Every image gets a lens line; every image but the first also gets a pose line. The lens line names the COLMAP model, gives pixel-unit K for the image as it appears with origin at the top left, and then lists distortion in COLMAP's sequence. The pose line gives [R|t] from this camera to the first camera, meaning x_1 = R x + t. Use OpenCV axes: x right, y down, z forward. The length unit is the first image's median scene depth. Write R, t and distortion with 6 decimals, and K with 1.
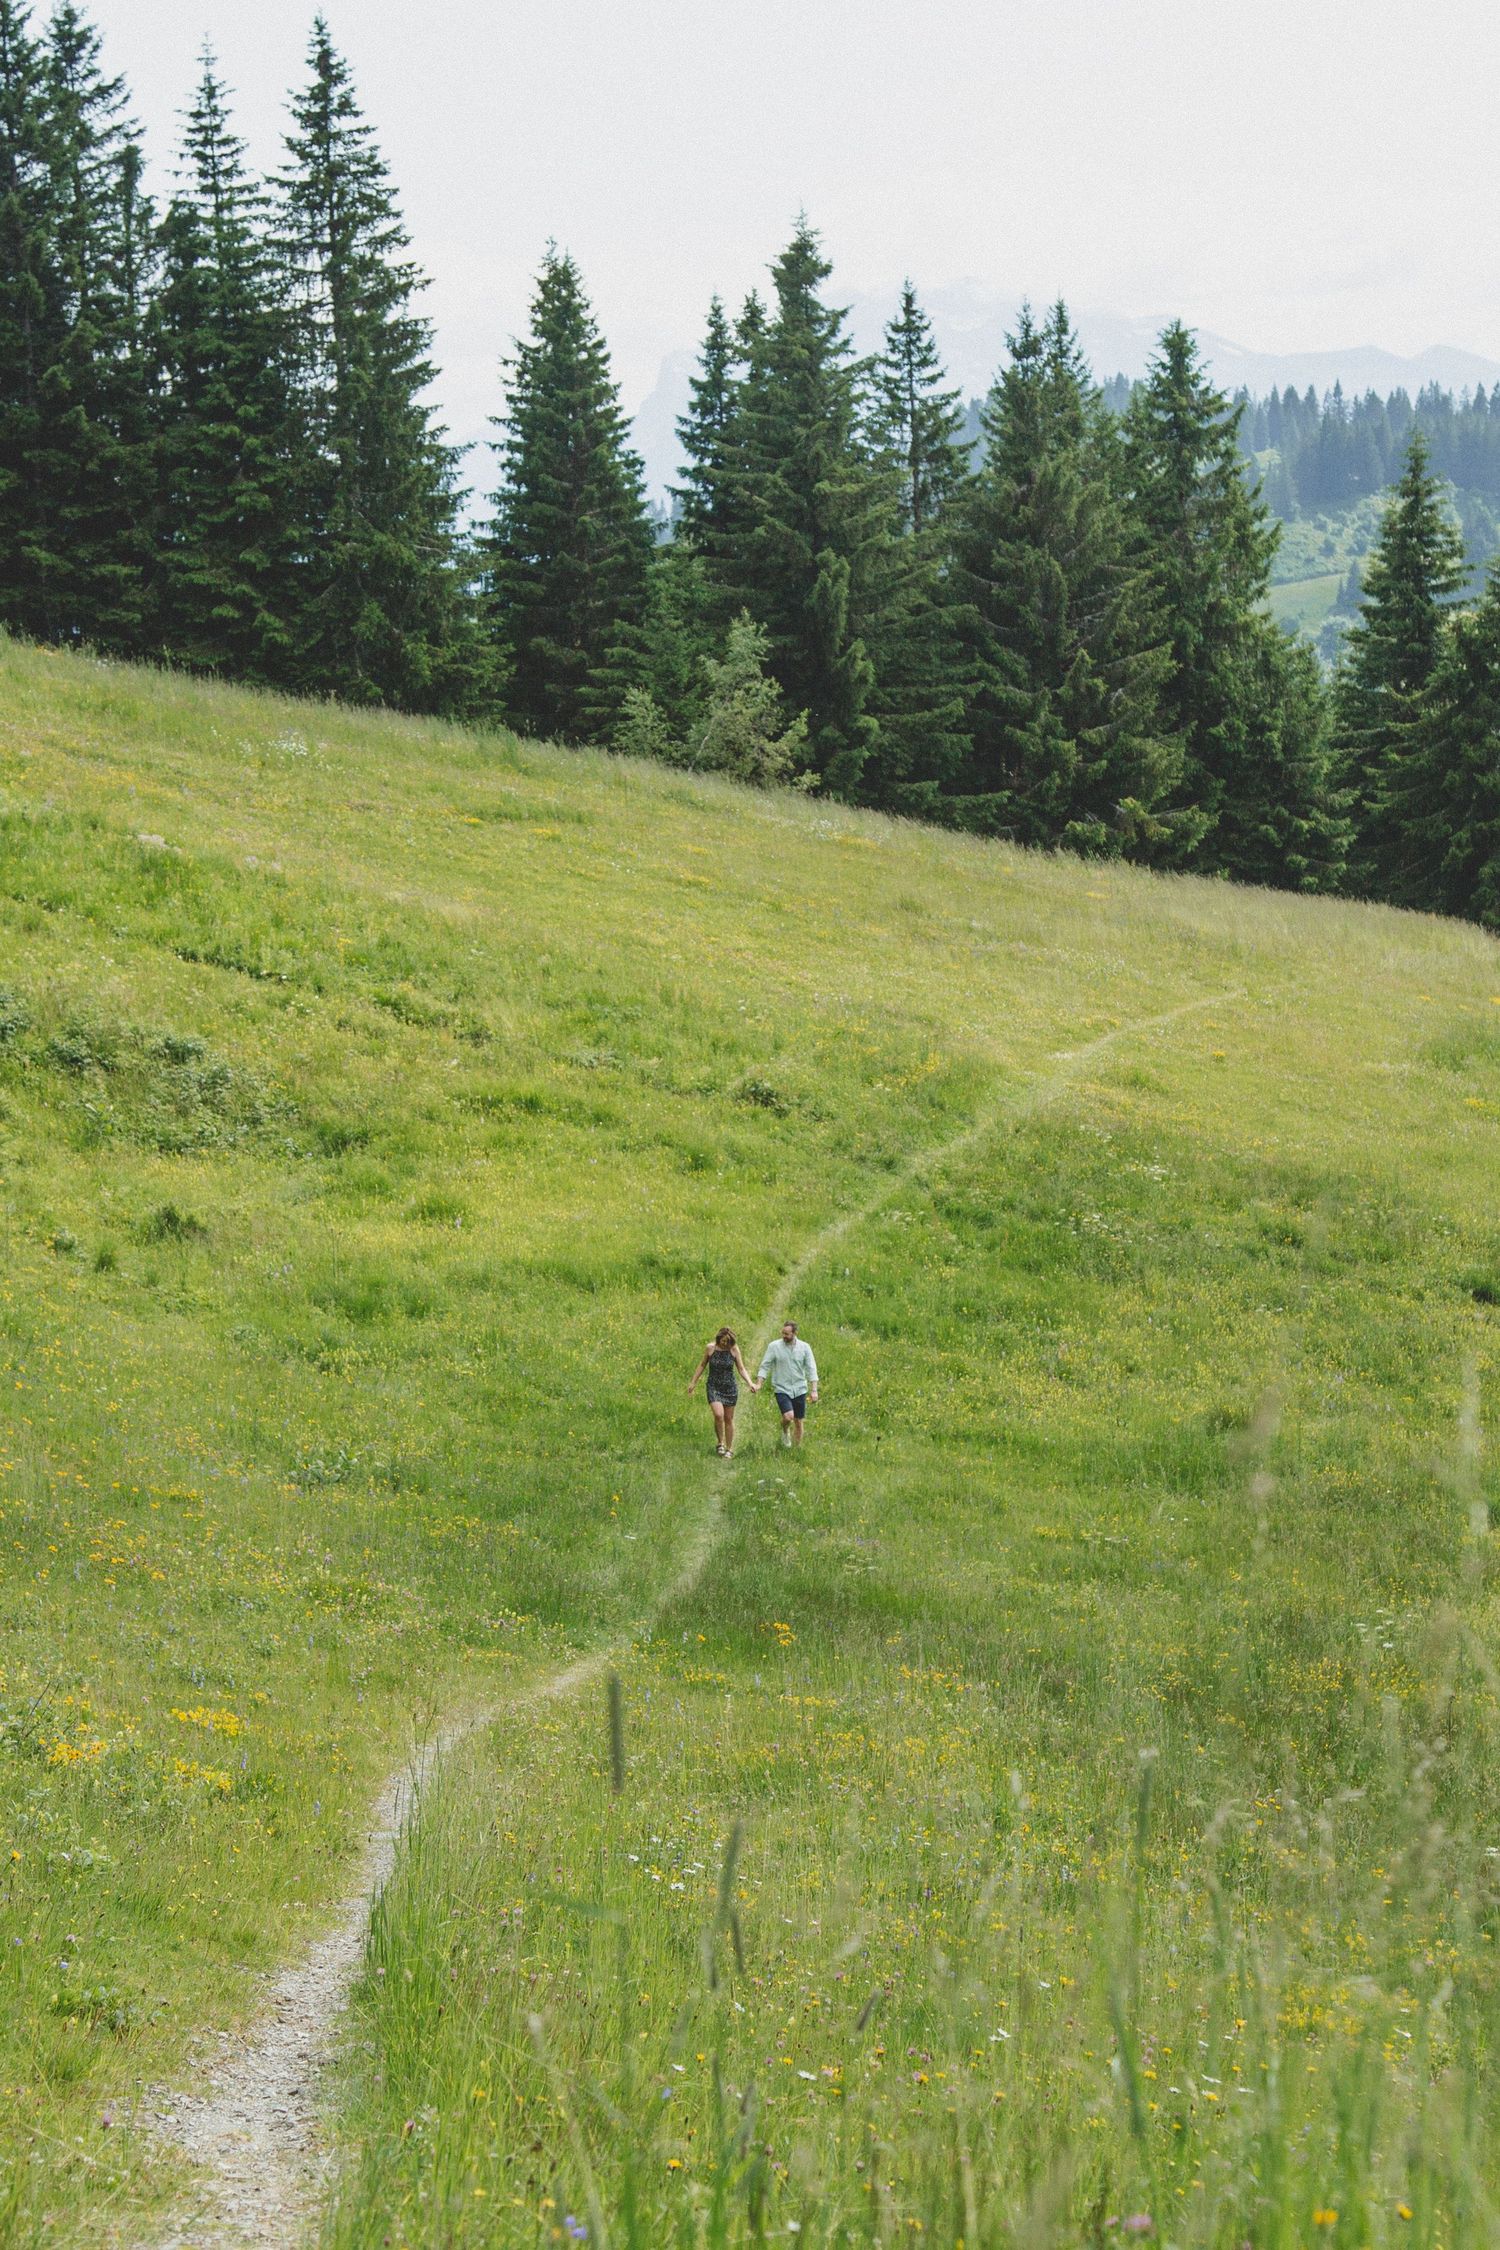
lens RADIAL K [[4399.2, 0, 867.6], [0, 4399.2, 1125.3], [0, 0, 1]] dist [0.054653, 0.353832]
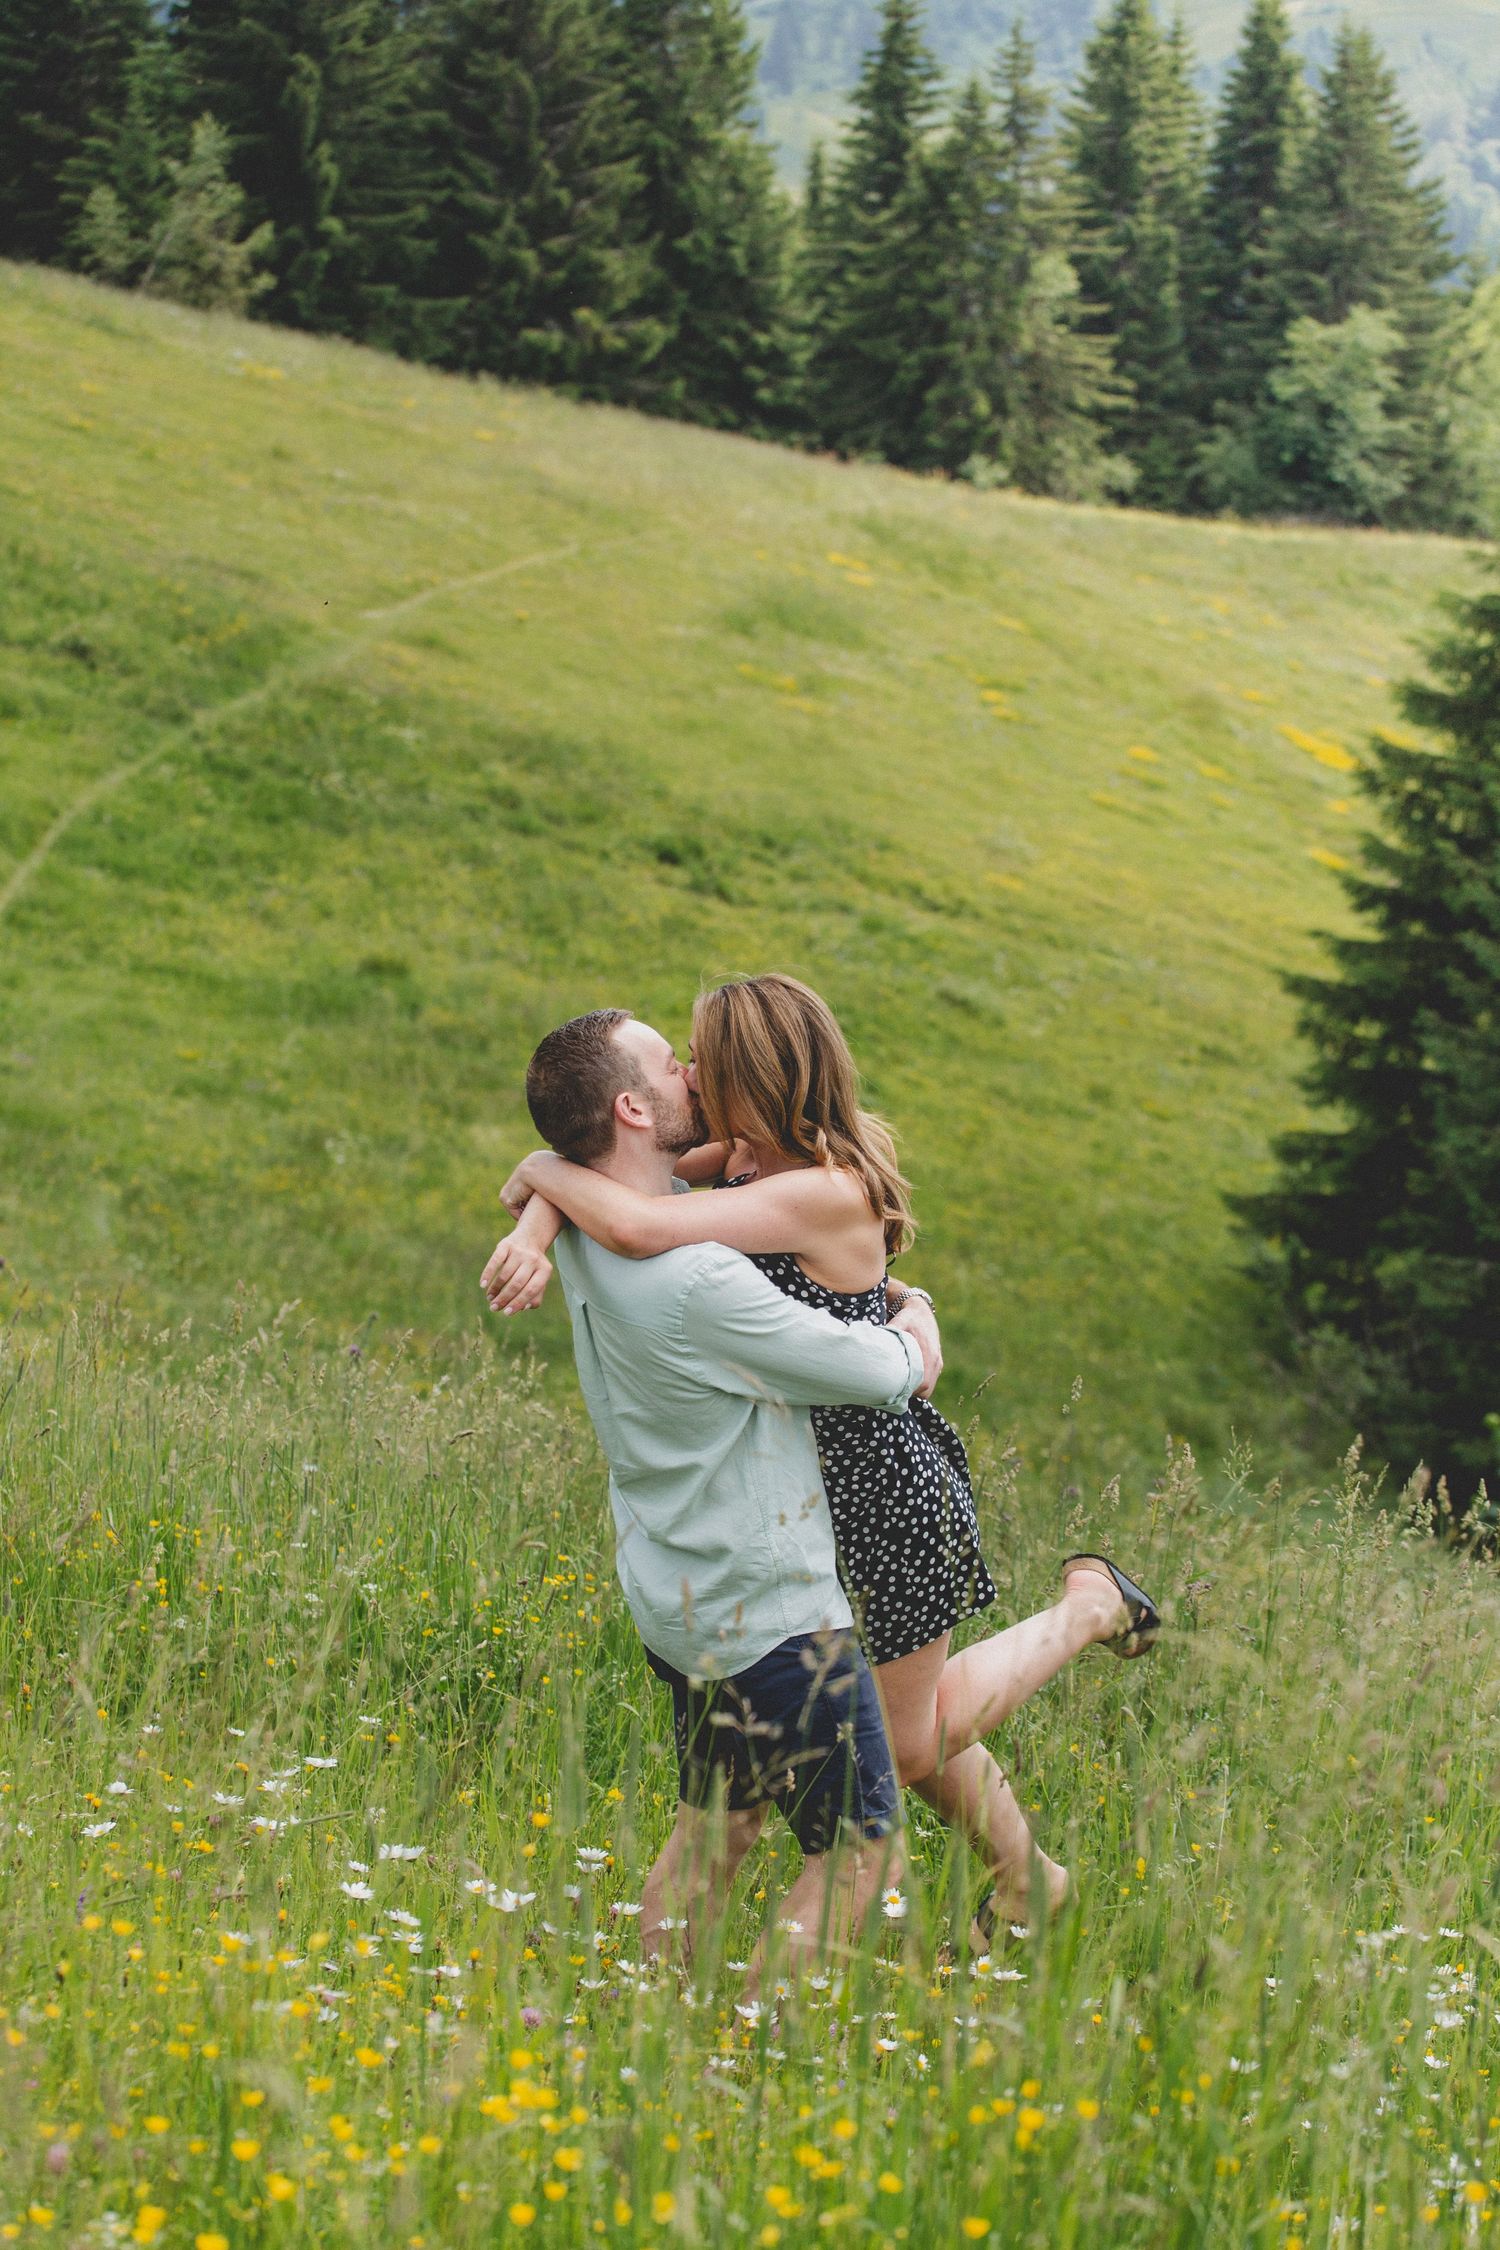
lens RADIAL K [[4802.7, 0, 750.0], [0, 4802.7, 1125.0], [0, 0, 1]] dist [-0.059402, 0.079906]
pose [[0.997500, 0.049246, 0.050671, 0.050500], [-0.055231, 0.990691, 0.124425, -0.026515], [-0.044072, -0.126913, 0.990934, -0.149856]]
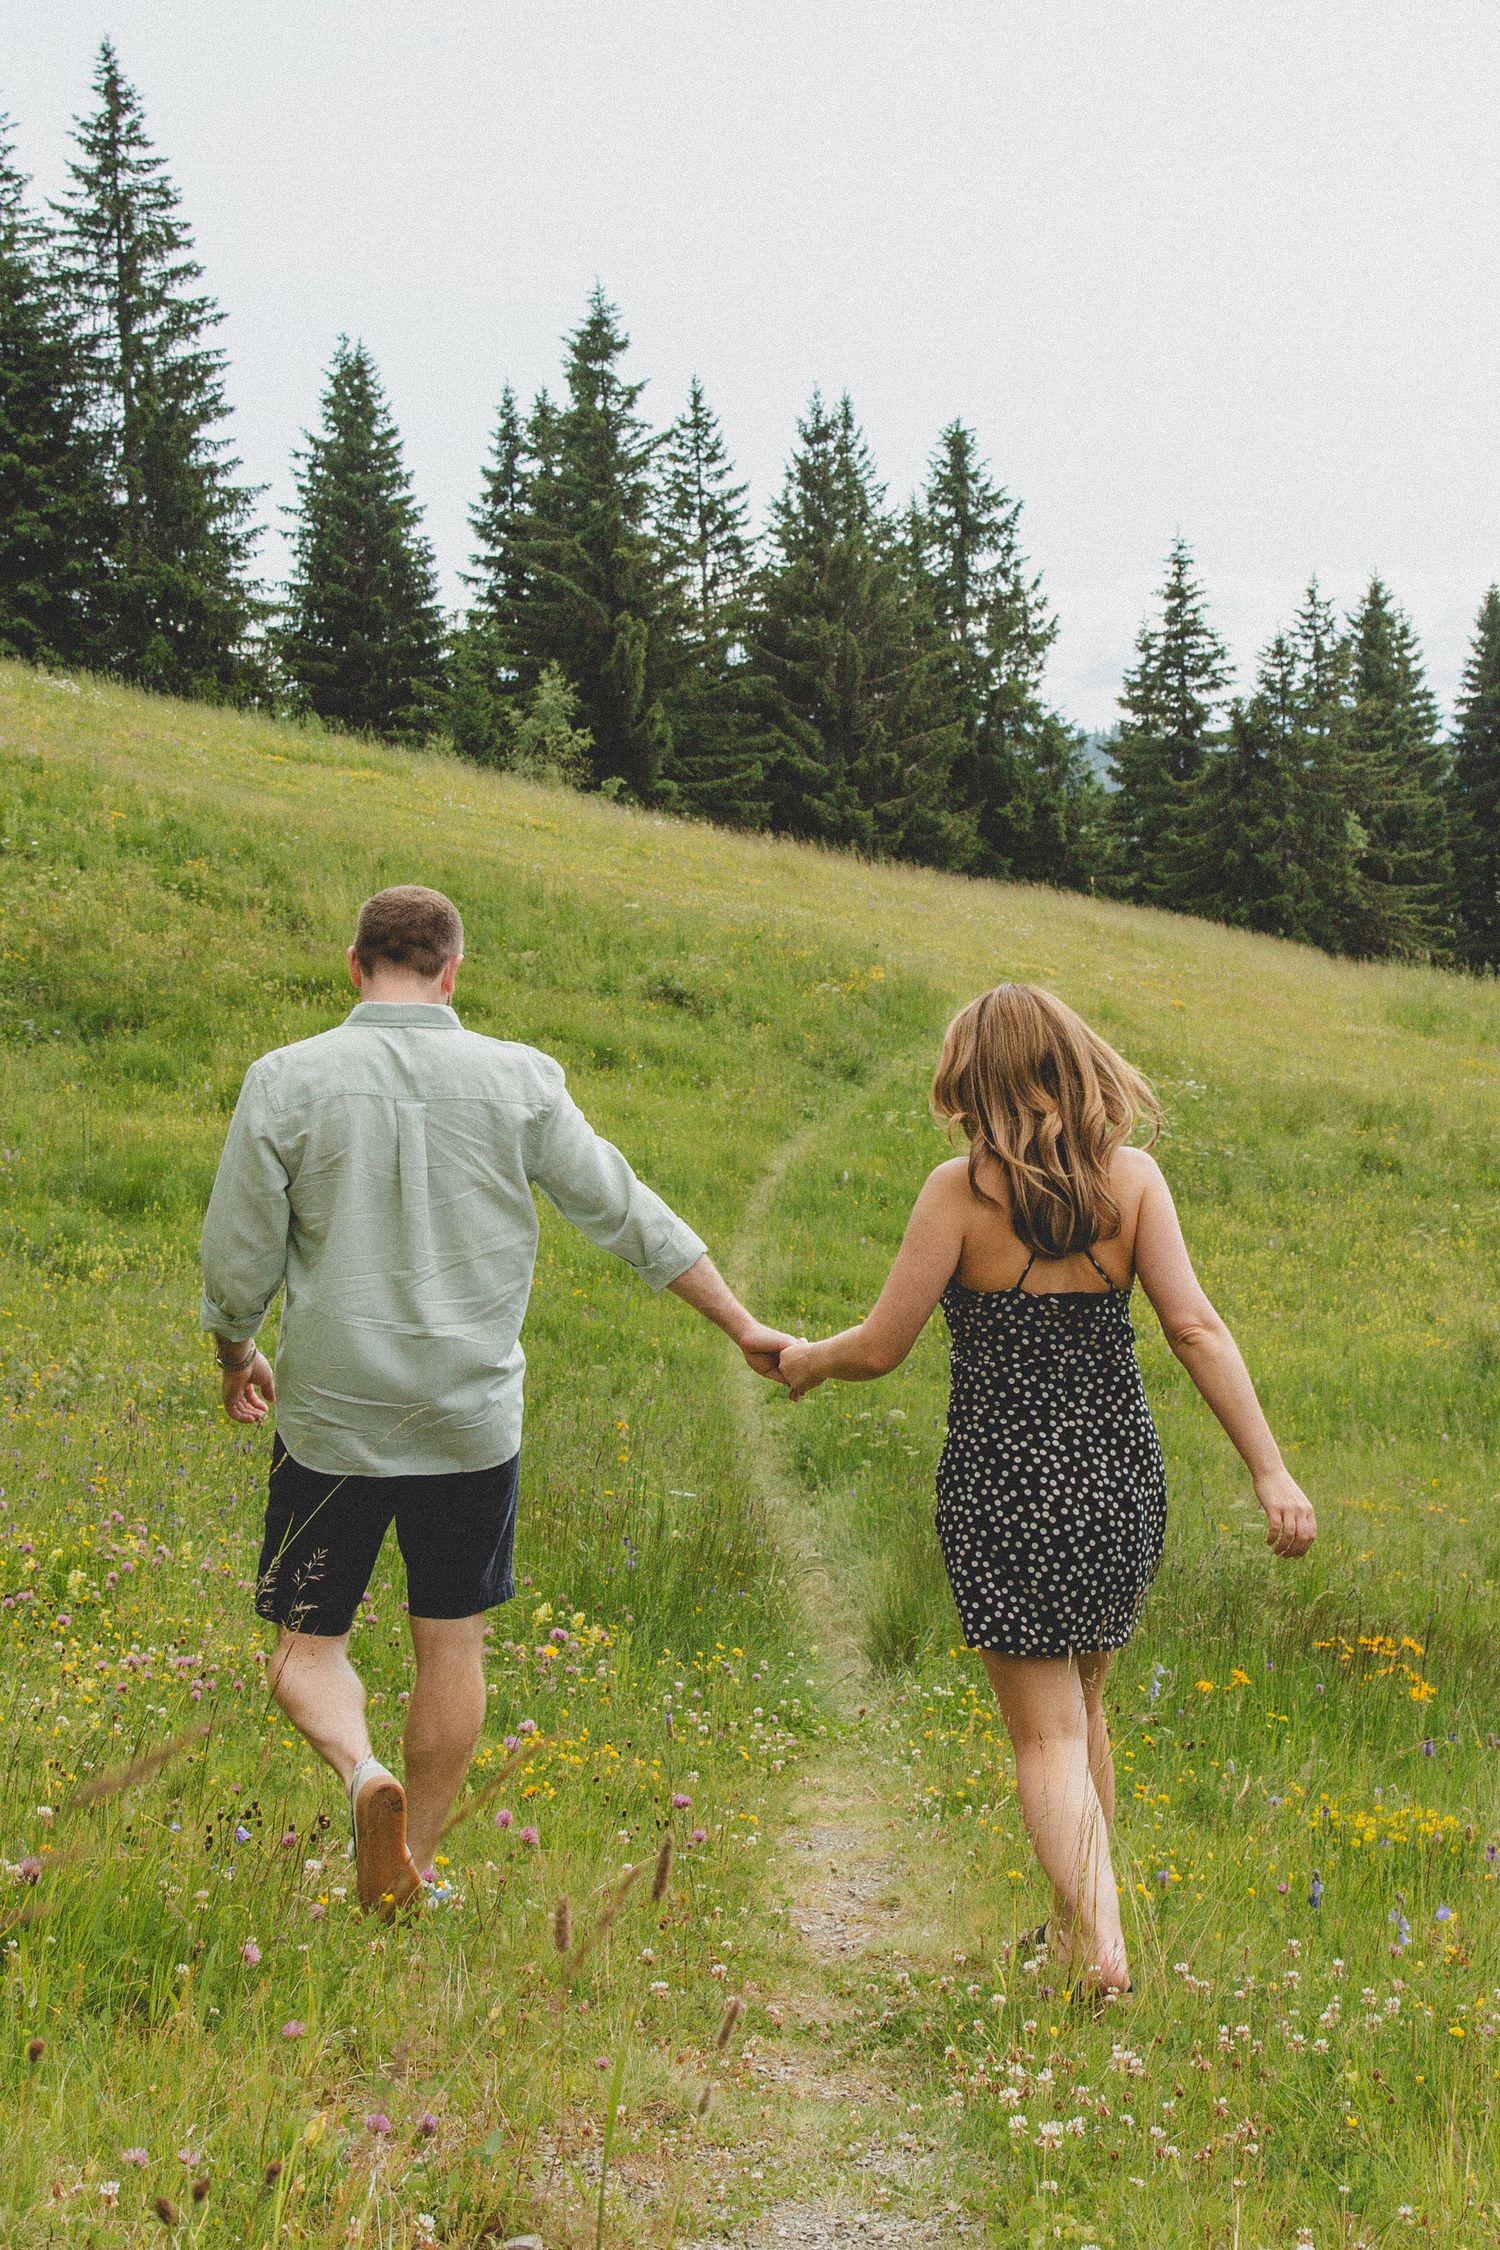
lens RADIAL K [[3499.2, 0, 925.0], [0, 3499.2, 1021.6], [0, 0, 1]] dist [0.060570, 0.153236]
pose [[0.994804, -0.001826, 0.101787, -0.022527], [0.009976, 0.996776, -0.079613, 0.024691], [-0.101314, 0.080215, 0.991615, 0.209776]]
